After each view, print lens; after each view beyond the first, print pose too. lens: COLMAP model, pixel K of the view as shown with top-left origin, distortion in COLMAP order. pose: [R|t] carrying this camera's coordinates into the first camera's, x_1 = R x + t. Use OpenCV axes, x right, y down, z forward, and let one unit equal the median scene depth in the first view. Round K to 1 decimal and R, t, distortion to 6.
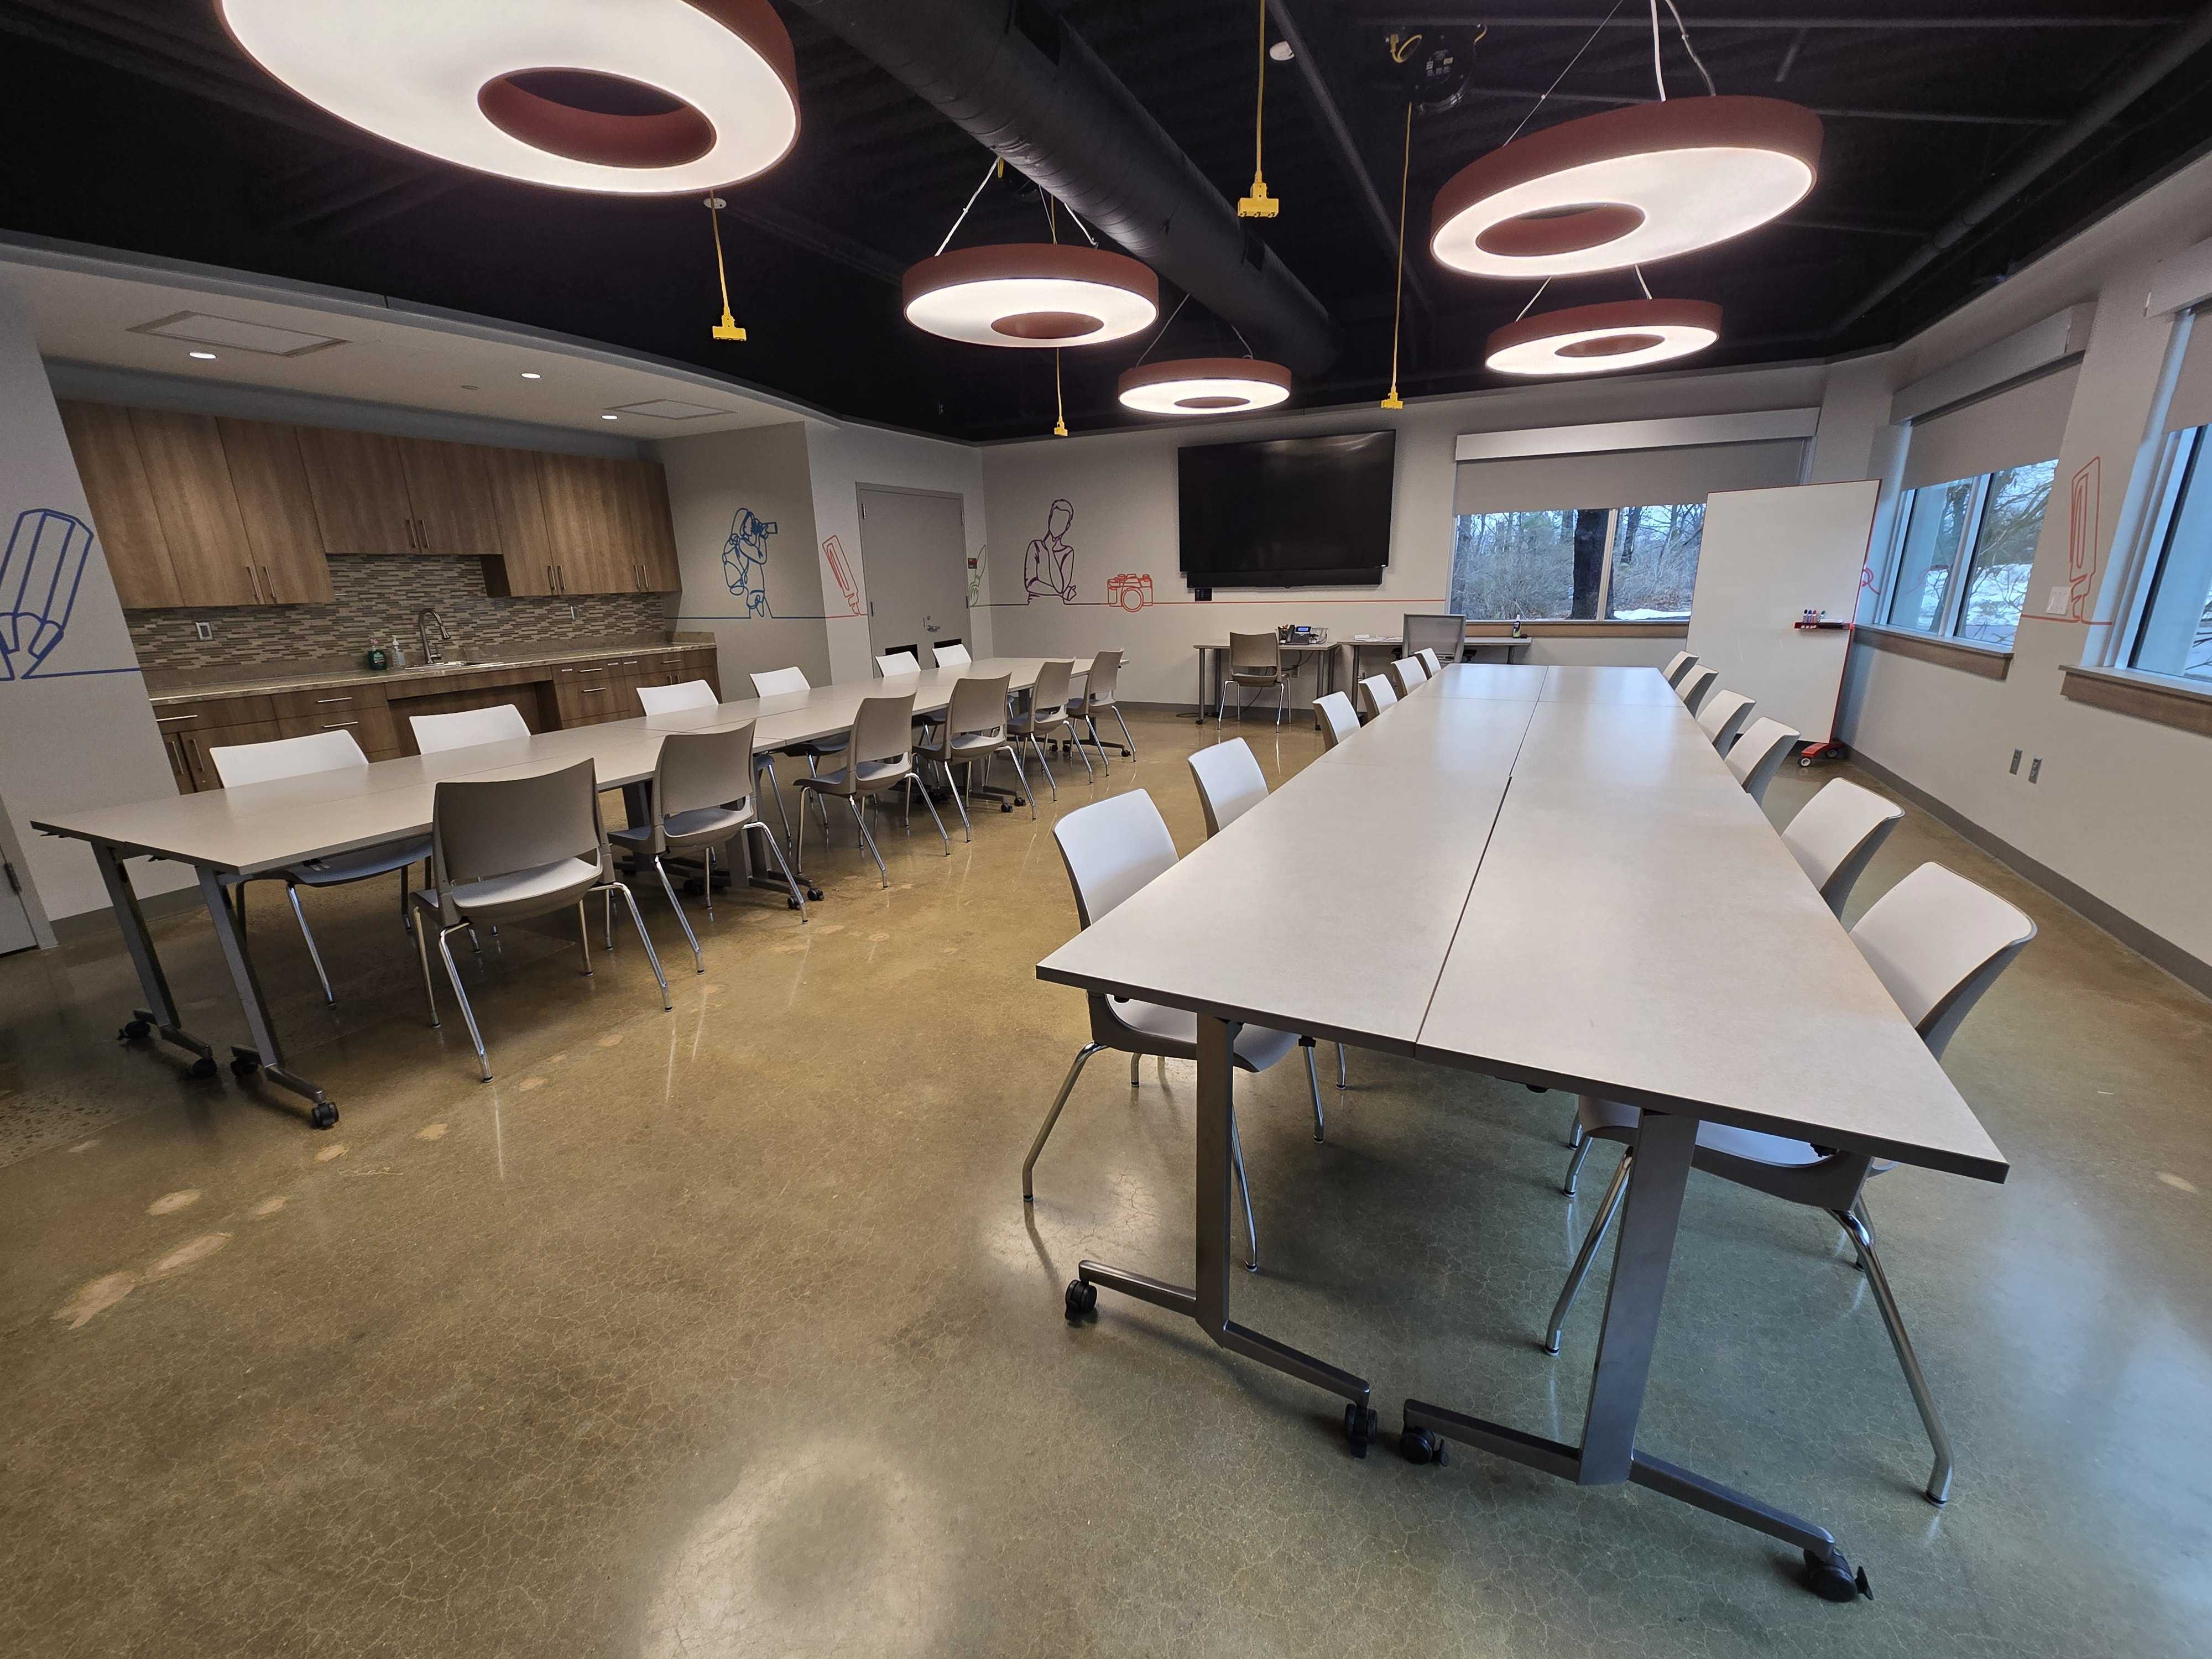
lens RADIAL K [[909.6, 0, 1094.6], [0, 909.6, 843.8], [0, 0, 1]] dist [0.001791, 0.000356]
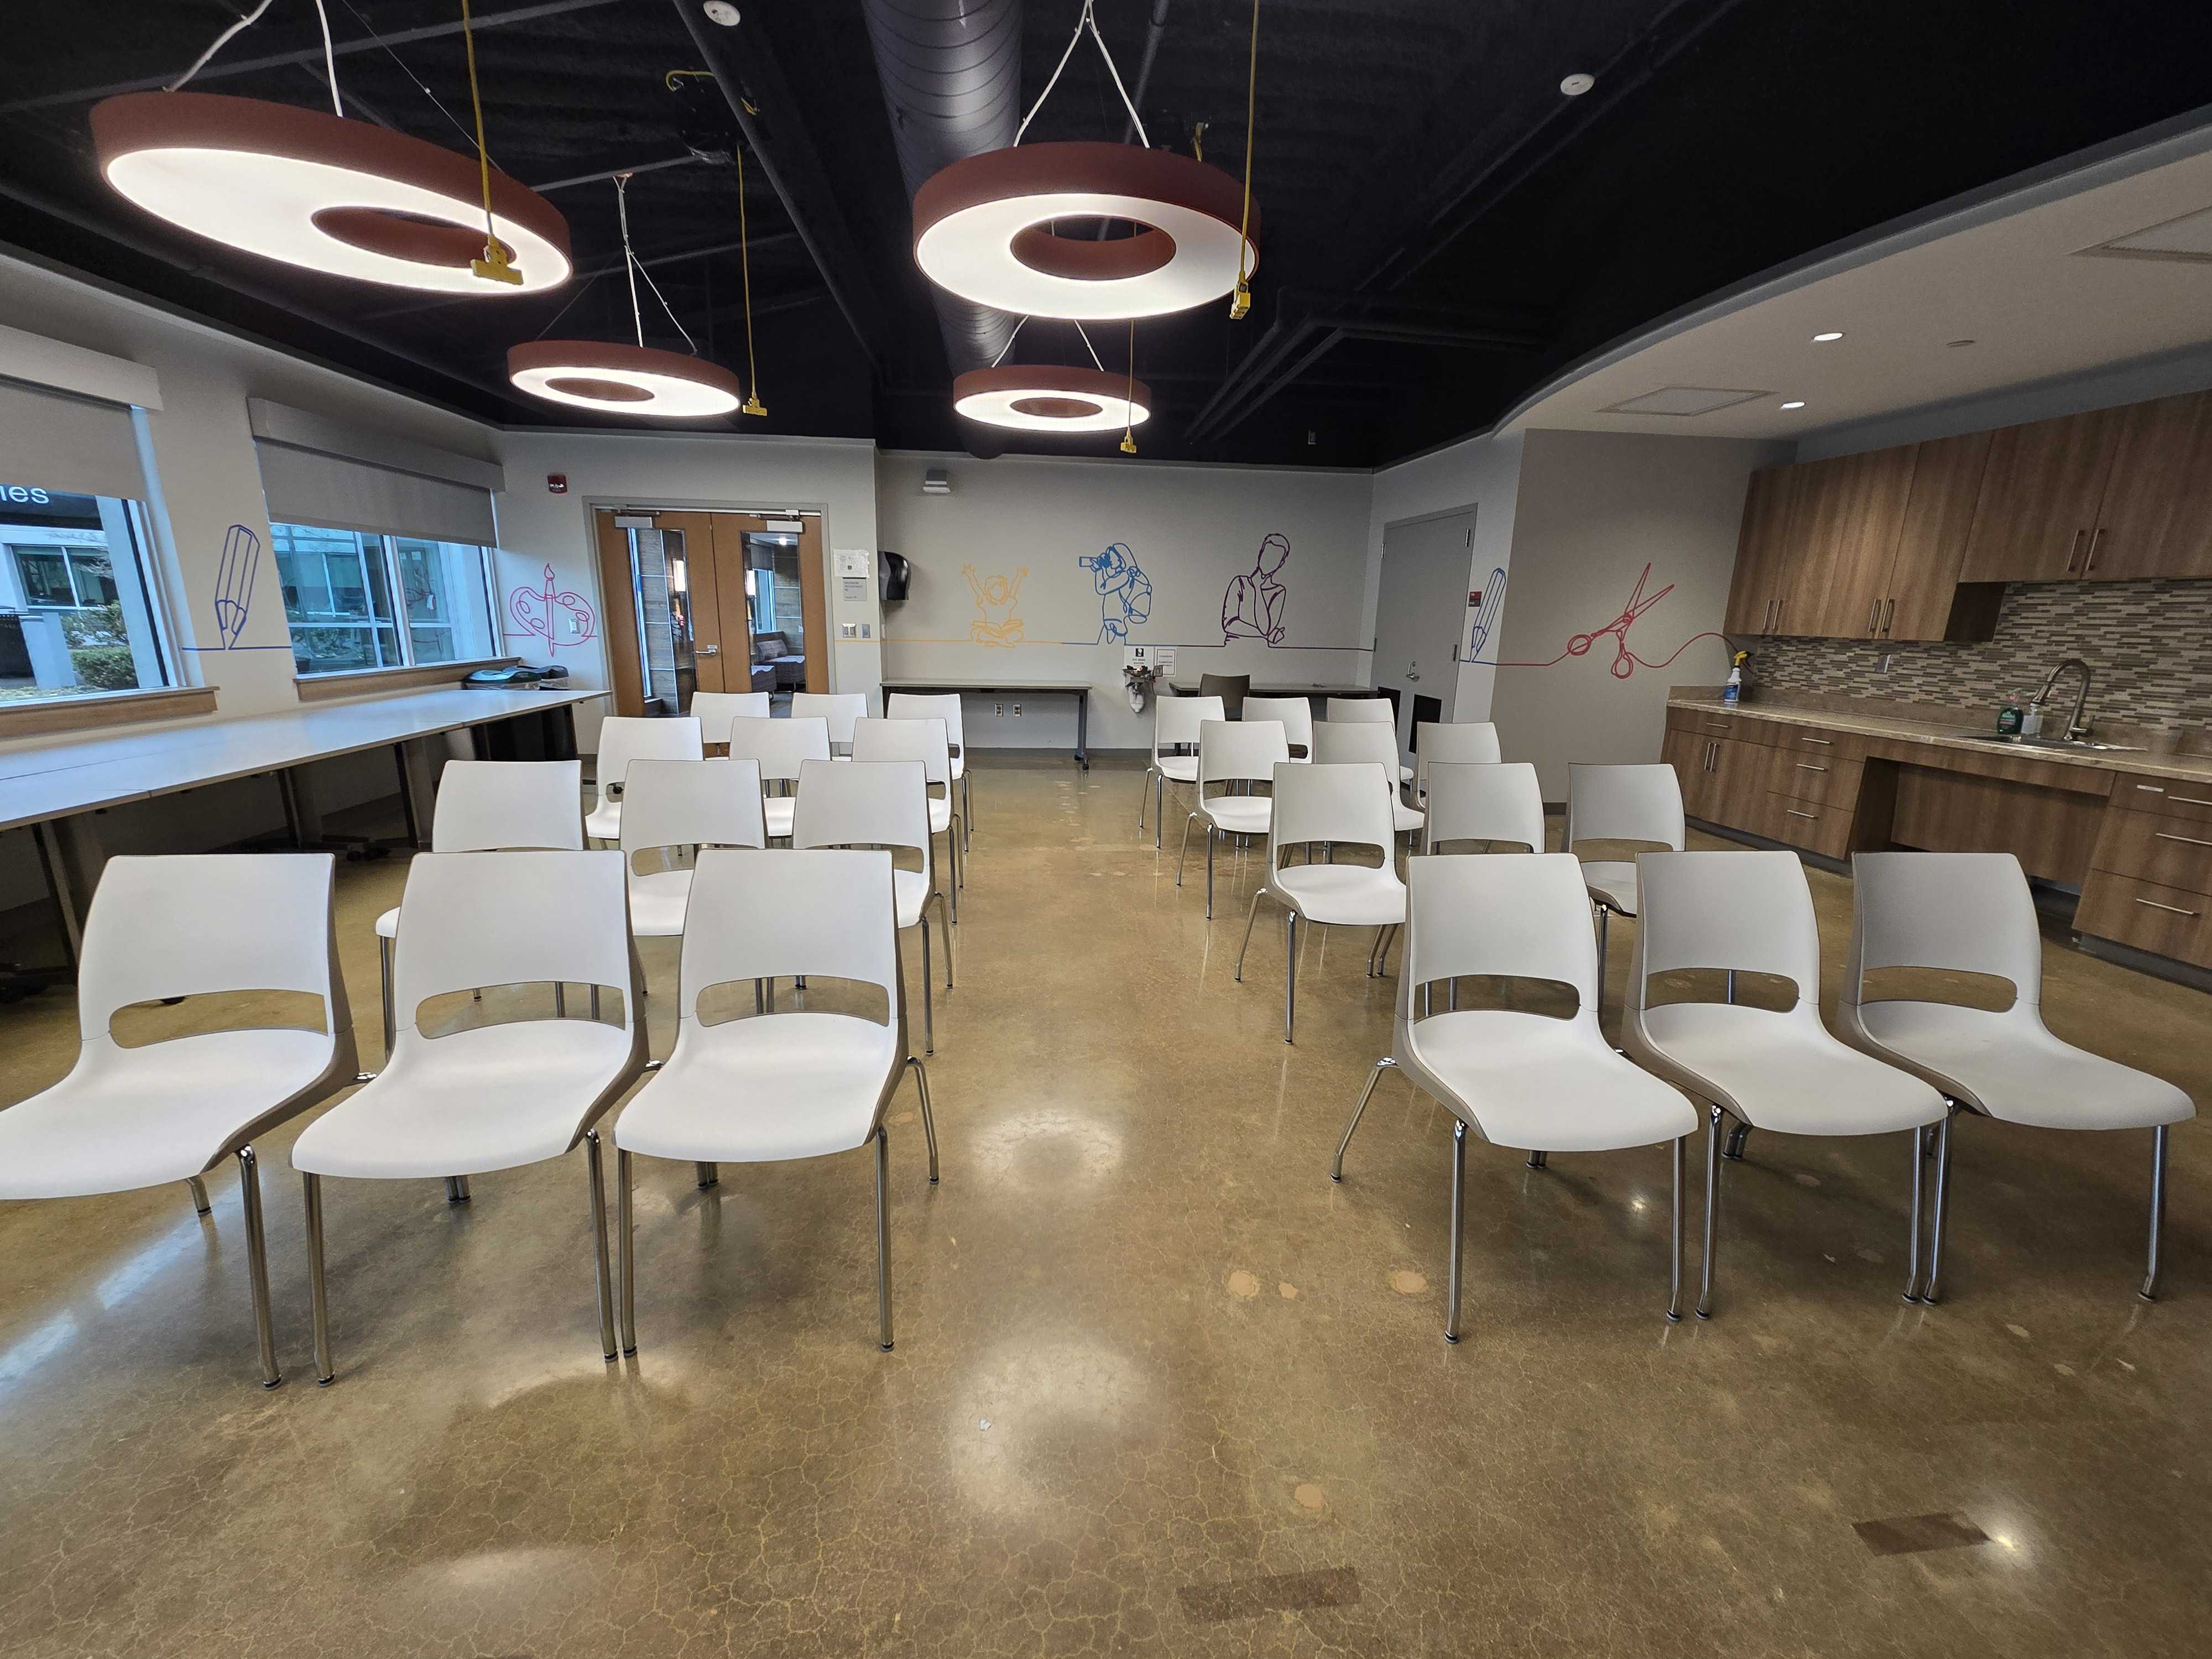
lens RADIAL K [[909.6, 0, 1094.6], [0, 909.6, 843.8], [0, 0, 1]] dist [0.001791, 0.000356]
pose [[-0.849055, 0.138704, -0.509772, 0.274019], [-0.150356, 0.861575, 0.484852, -0.398206], [0.506458, 0.488313, -0.710669, 1.307109]]
